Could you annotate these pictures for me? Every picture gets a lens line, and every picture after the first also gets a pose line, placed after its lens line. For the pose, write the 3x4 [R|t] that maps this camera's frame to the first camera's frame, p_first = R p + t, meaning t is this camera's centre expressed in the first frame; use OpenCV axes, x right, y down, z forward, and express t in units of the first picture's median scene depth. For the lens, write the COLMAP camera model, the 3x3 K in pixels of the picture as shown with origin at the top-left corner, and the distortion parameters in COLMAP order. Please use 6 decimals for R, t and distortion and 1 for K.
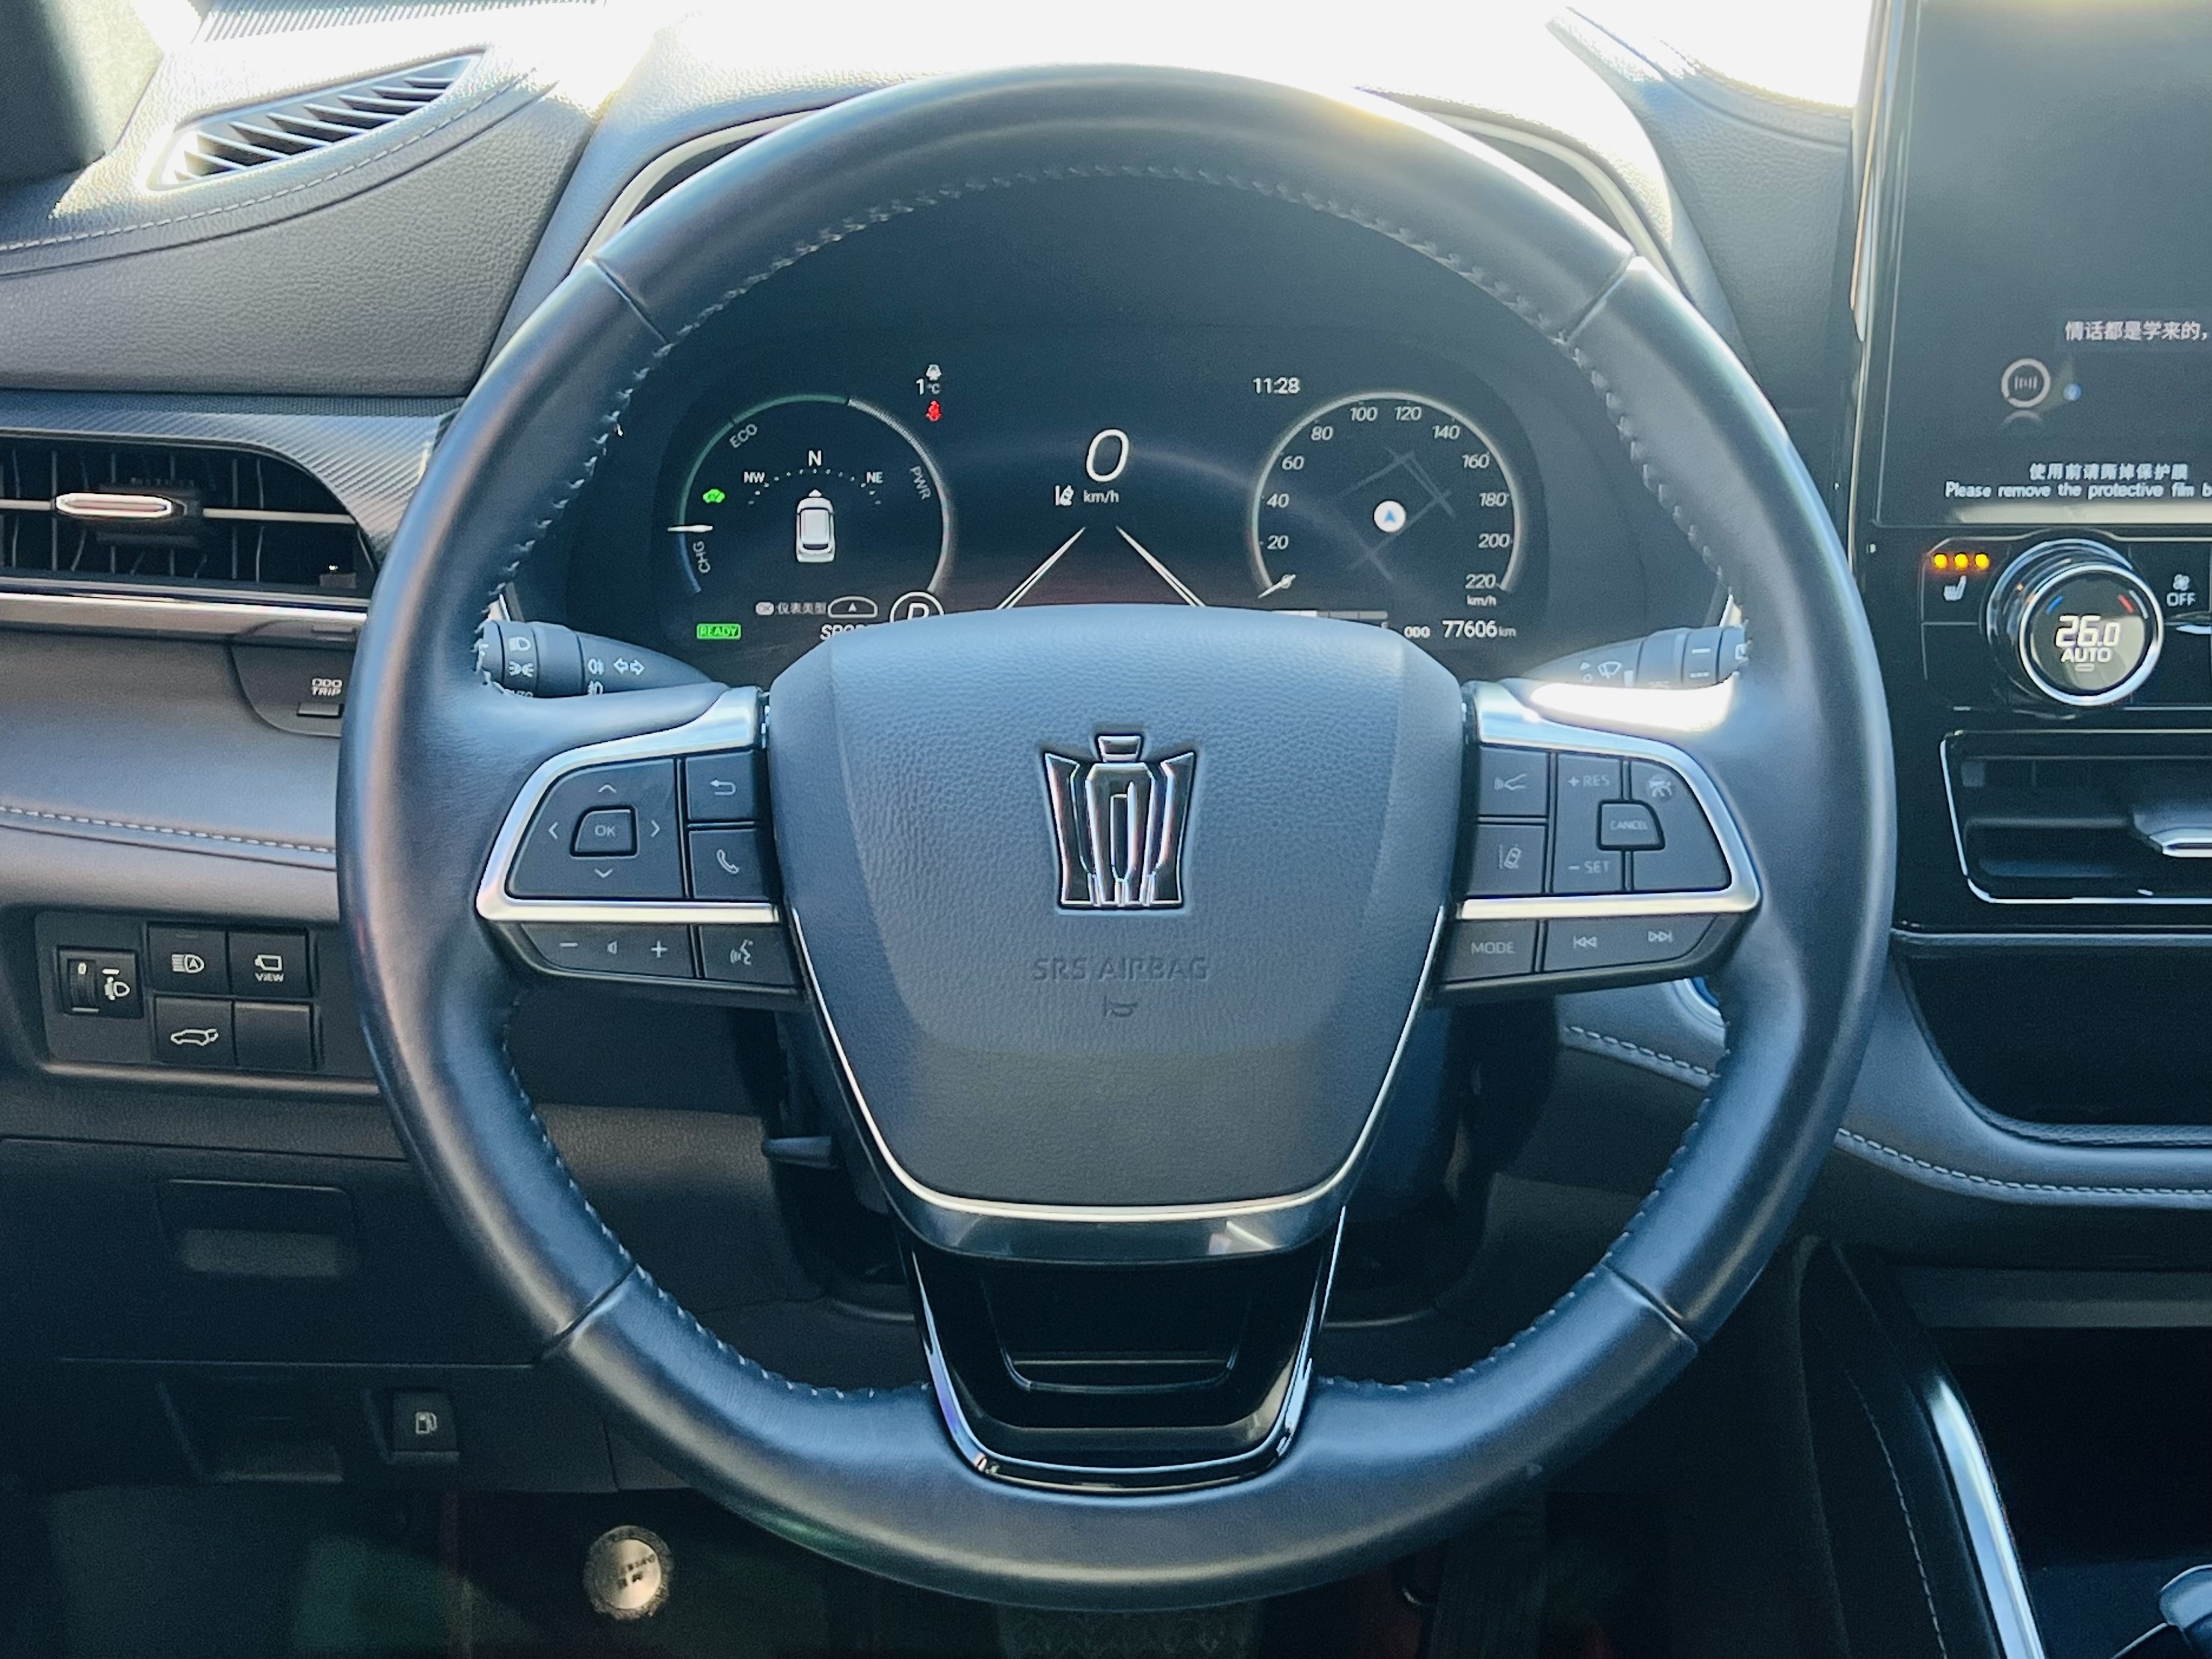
lens RADIAL K [[3281.6, 0, 1106.0], [0, 3281.6, 829.5], [0, 0, 1]] dist [0.077210, -0.135366]
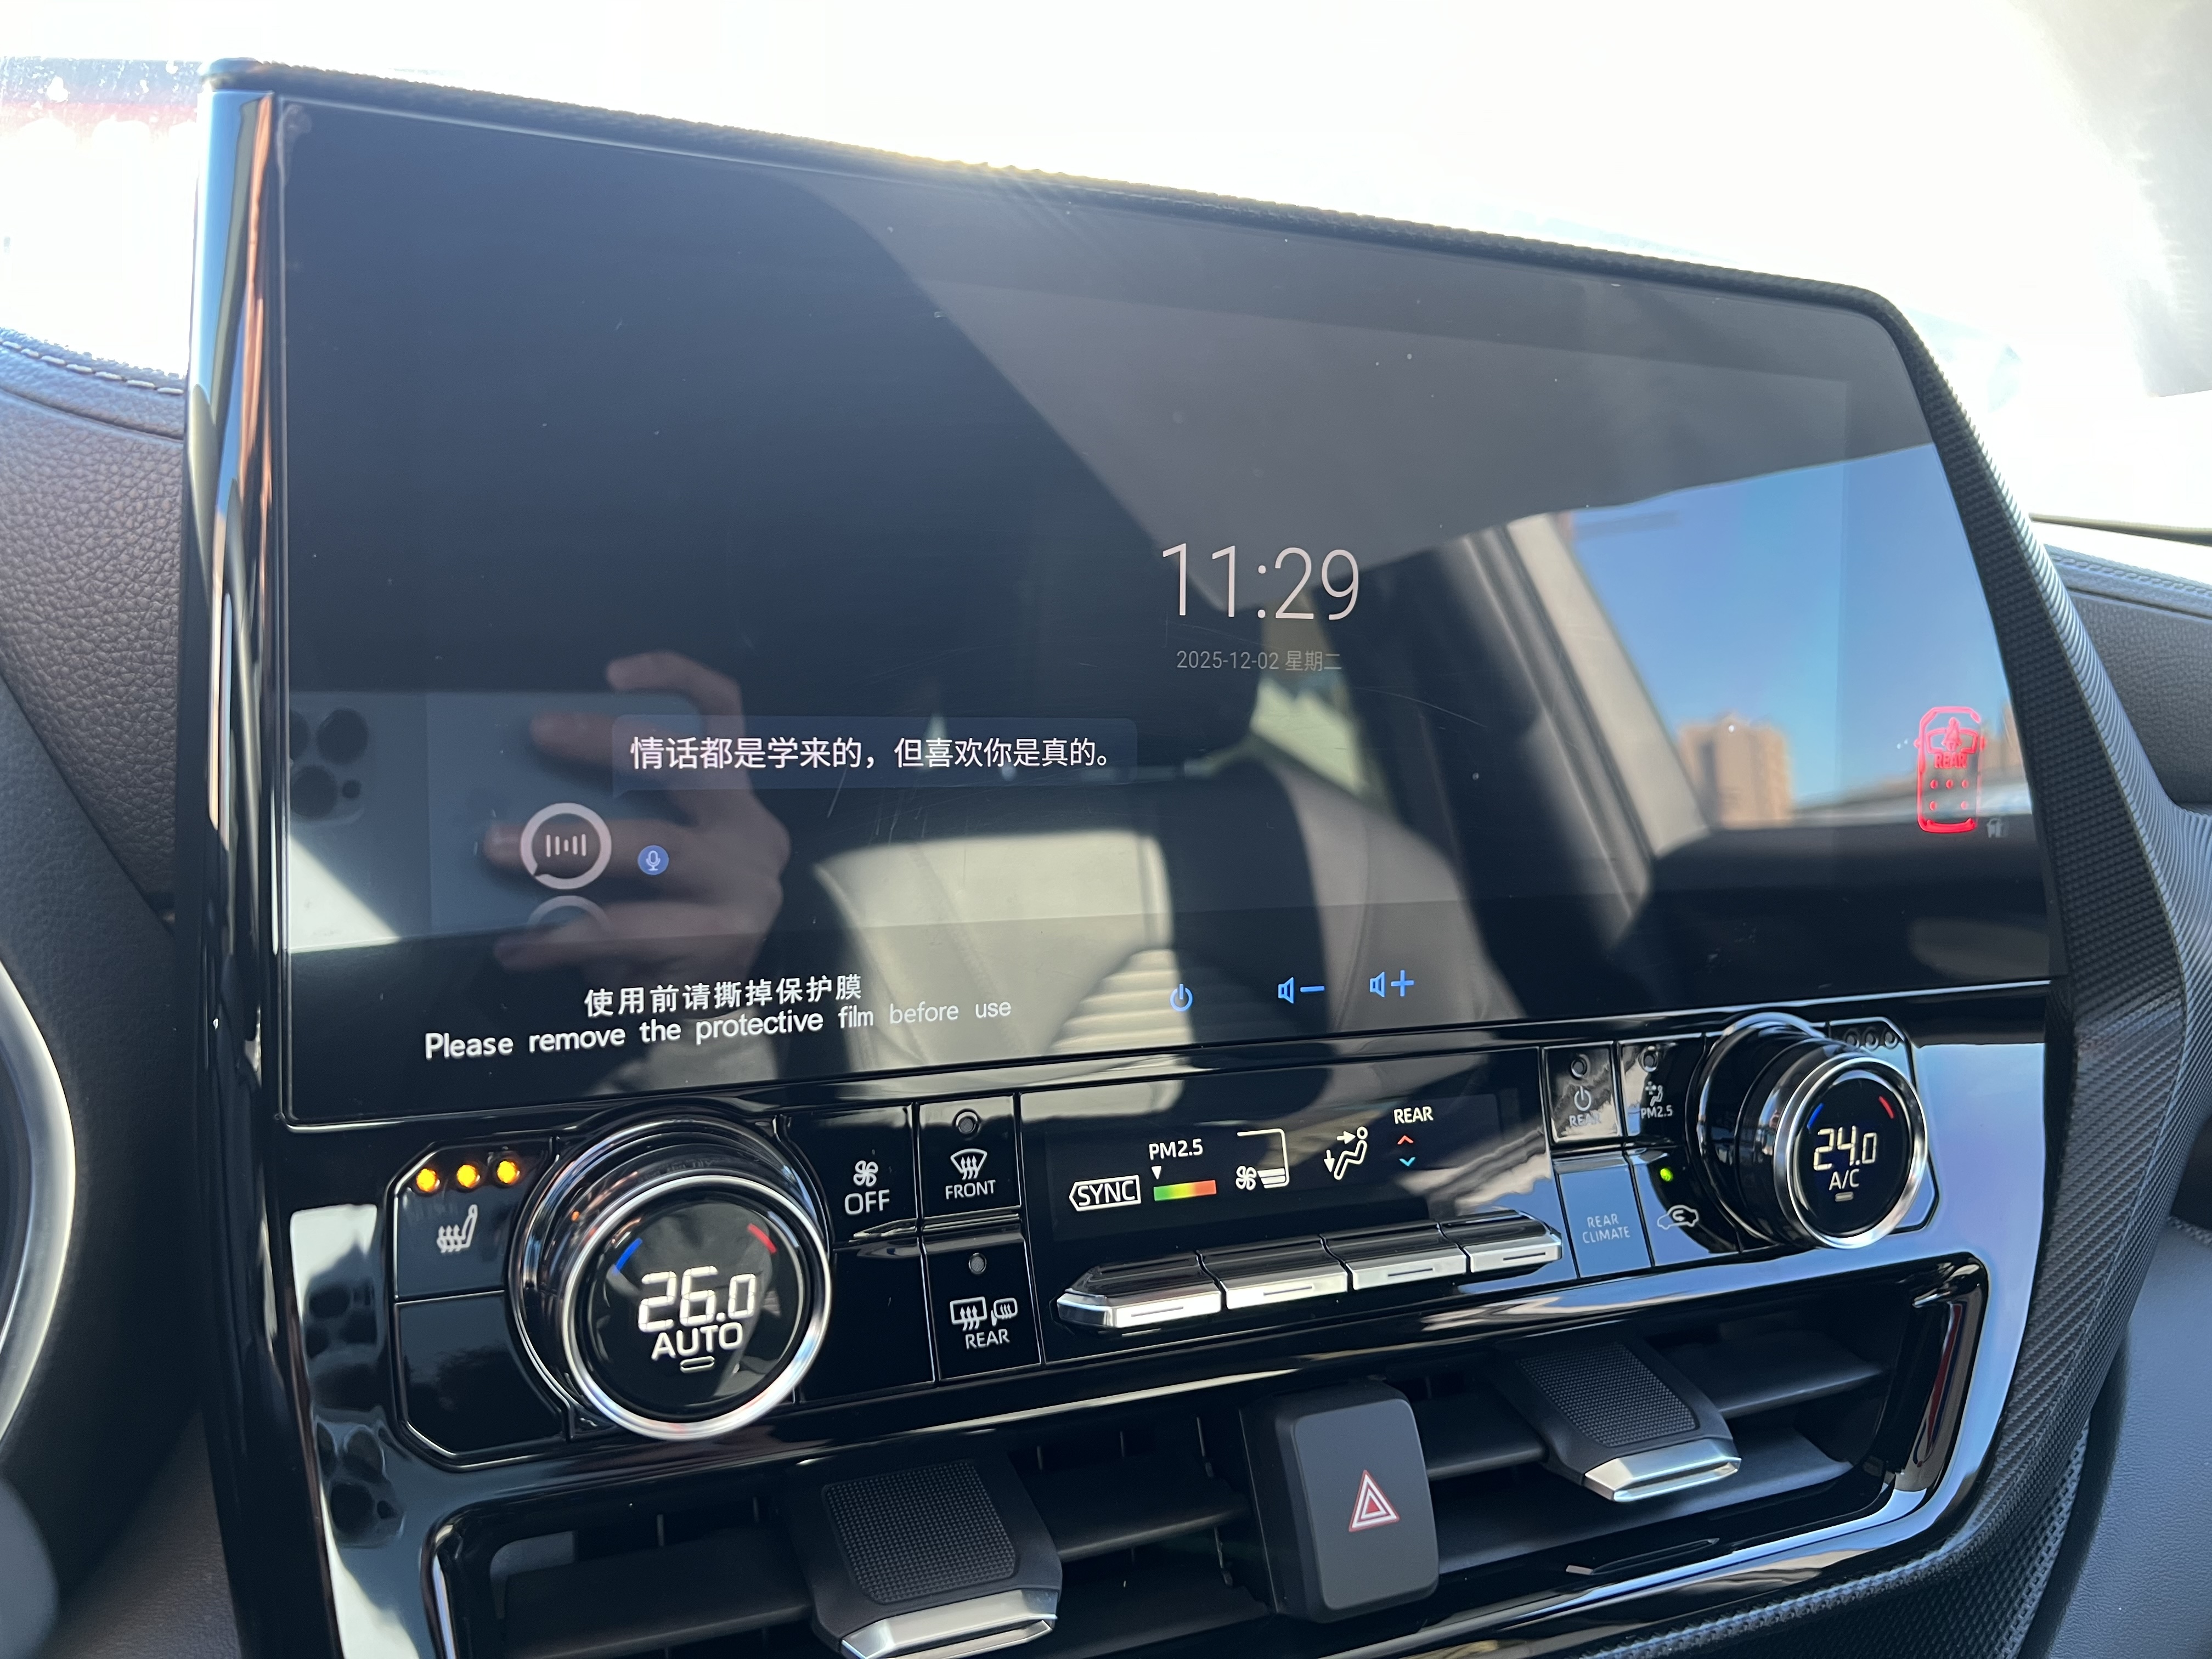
lens RADIAL K [[1691.7, 0, 1102.3], [0, 1691.7, 802.6], [0, 0, 1]] dist [0.057789, -0.083520]
pose [[0.924183, -0.020751, 0.381385, 0.253653], [0.090834, 0.981816, -0.166691, -0.086609], [-0.370991, 0.188696, 0.909263, 0.705564]]
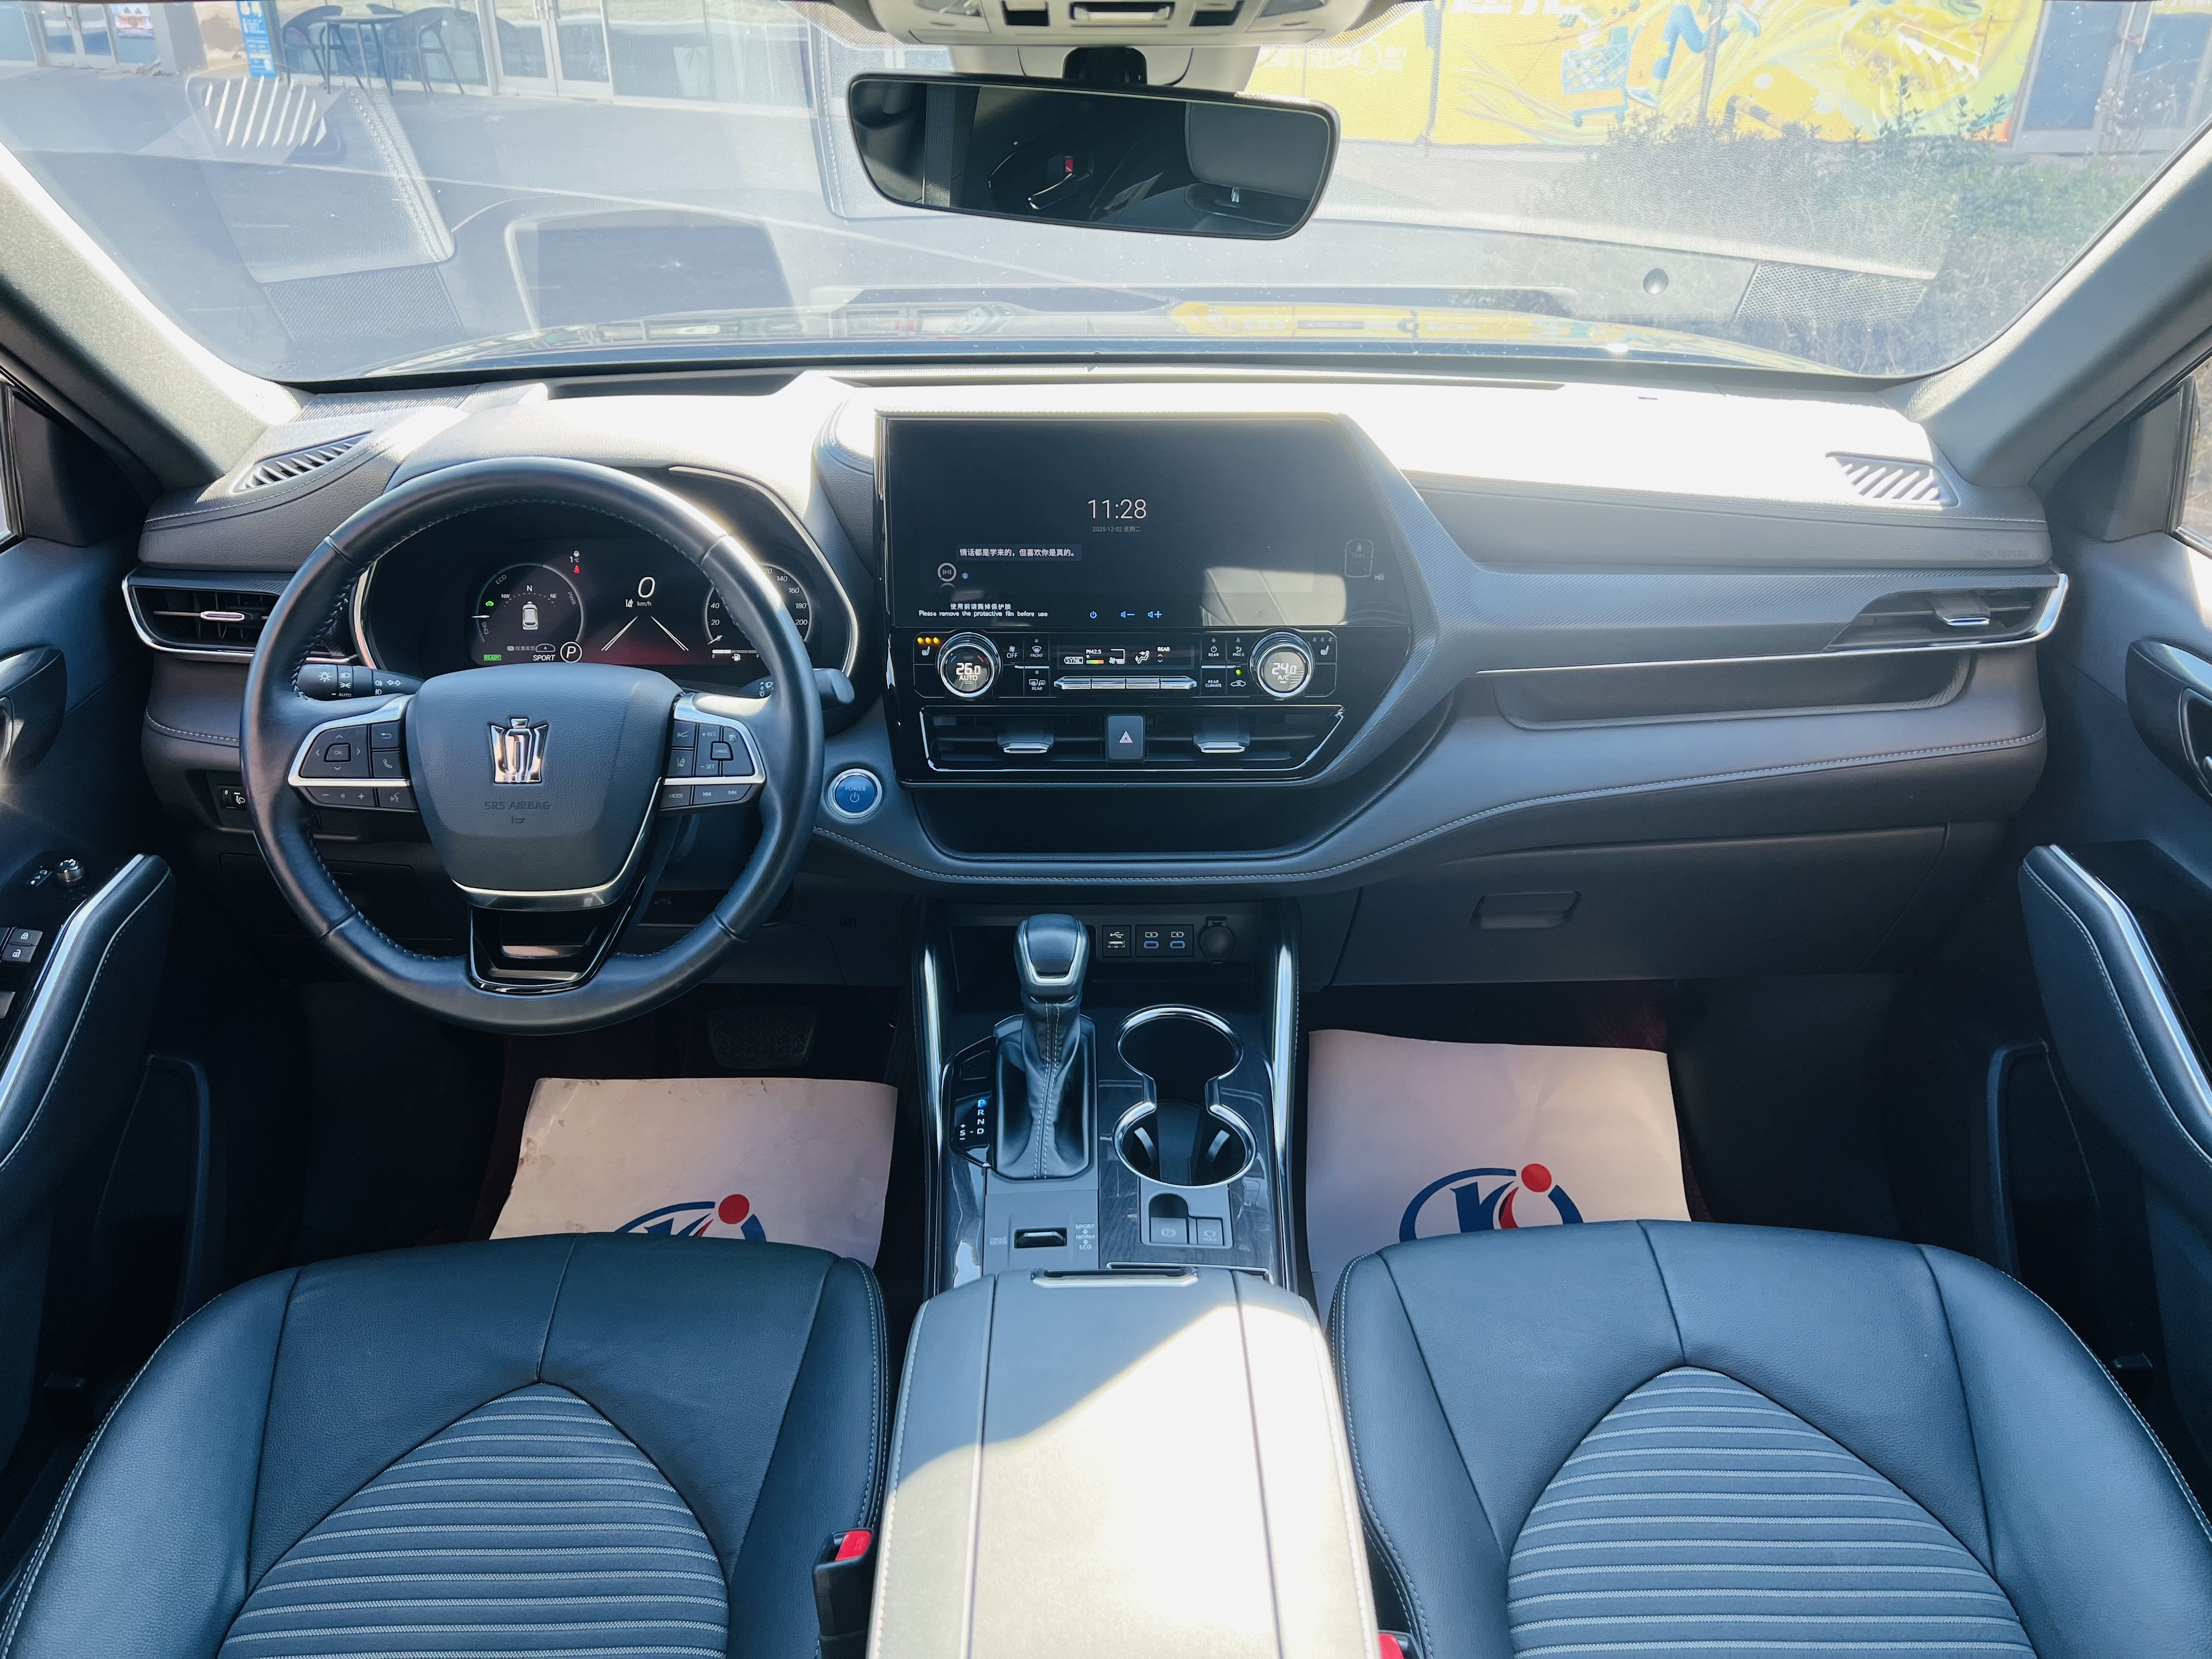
lens RADIAL K [[1691.7, 0, 1102.3], [0, 1691.7, 802.6], [0, 0, 1]] dist [0.057789, -0.083520]
pose [[0.999619, 0.003949, -0.027320, 0.439156], [-0.001831, 0.997019, 0.077129, -0.057987], [0.027543, -0.077049, 0.996647, -0.337497]]
